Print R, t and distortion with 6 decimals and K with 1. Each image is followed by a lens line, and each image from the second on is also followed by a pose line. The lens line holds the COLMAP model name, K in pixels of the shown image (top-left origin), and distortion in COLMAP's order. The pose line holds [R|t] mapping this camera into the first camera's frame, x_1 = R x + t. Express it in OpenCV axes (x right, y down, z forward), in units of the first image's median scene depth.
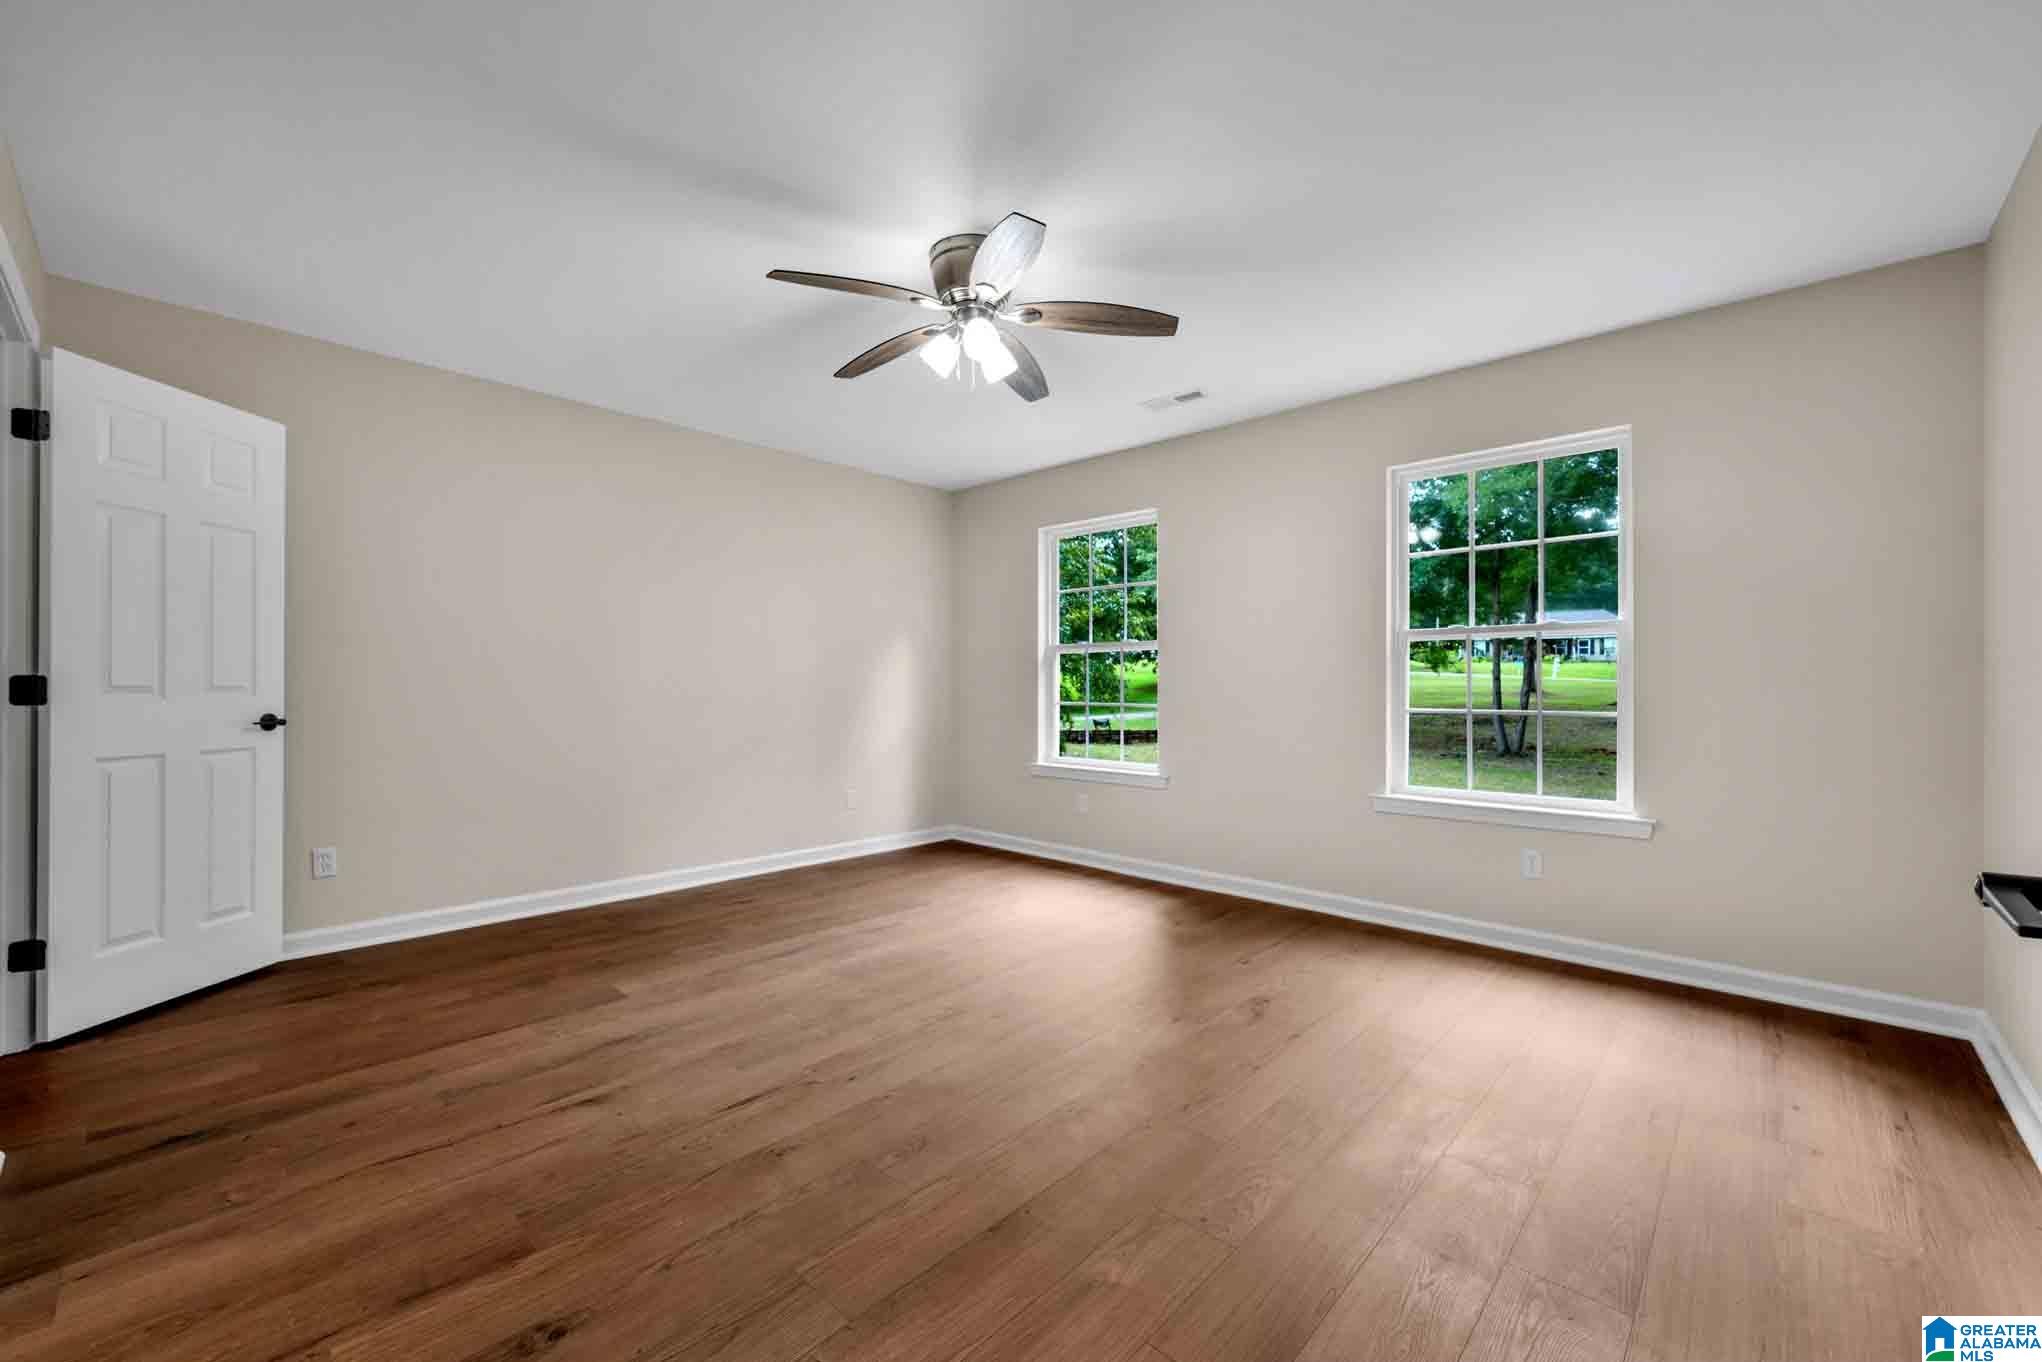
lens RADIAL K [[808.2, 0, 1027.3], [0, 808.2, 685.2], [0, 0, 1]] dist [0.001589, 0.000092]
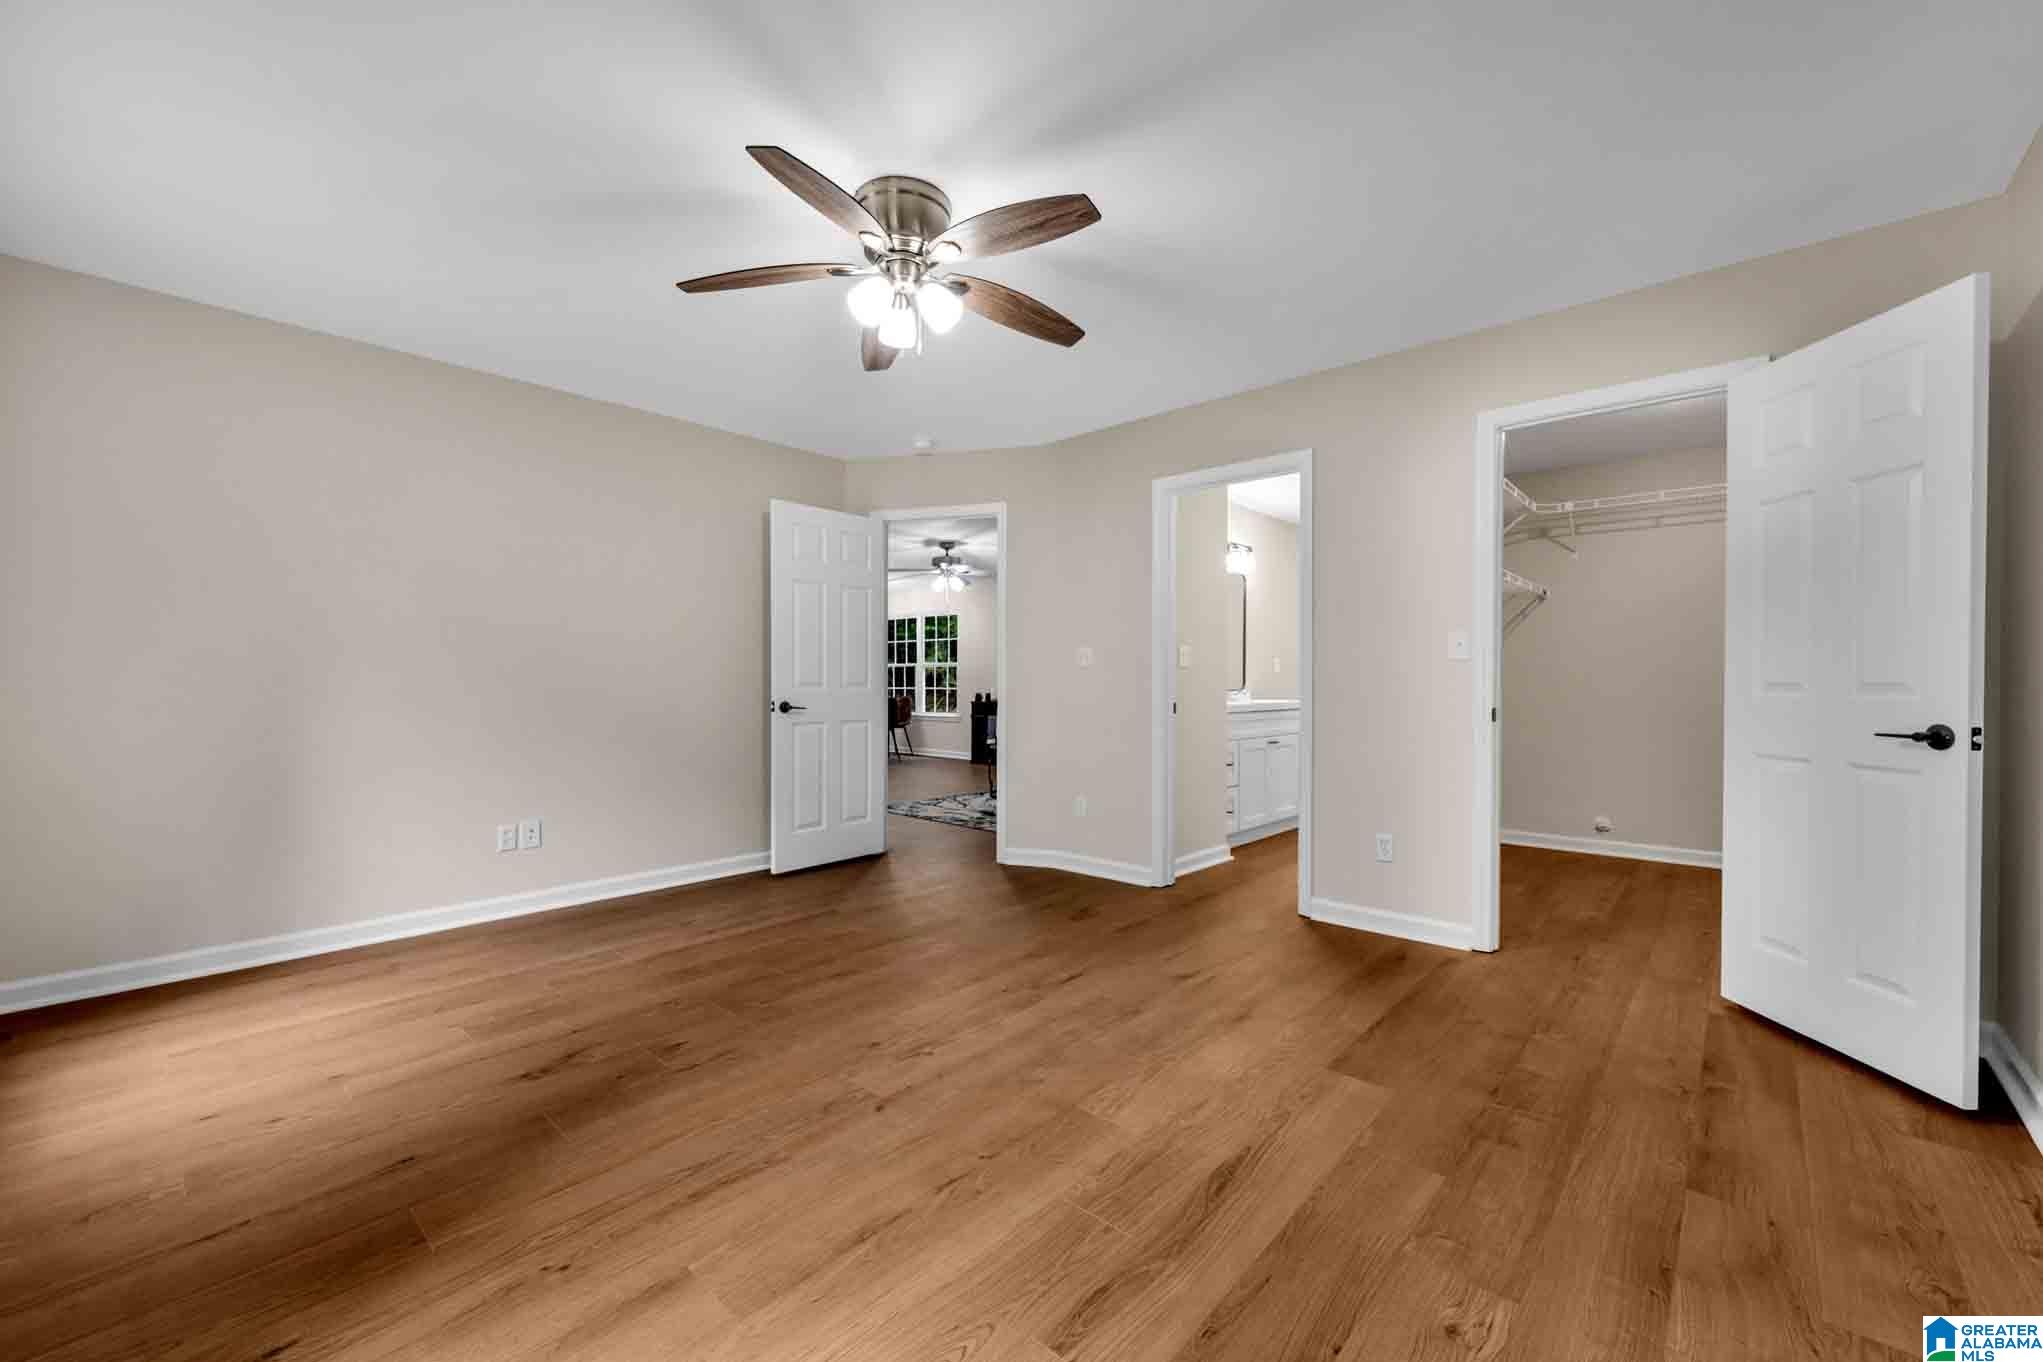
lens RADIAL K [[808.6, 0, 1015.0], [0, 808.6, 684.5], [0, 0, 1]] dist [0.001589, 0.000092]
pose [[-0.999925, -0.005785, -0.010781, -0.177652], [-0.005765, 0.999982, -0.001912, 0.008238], [0.010792, -0.001850, -0.999940, 1.865566]]
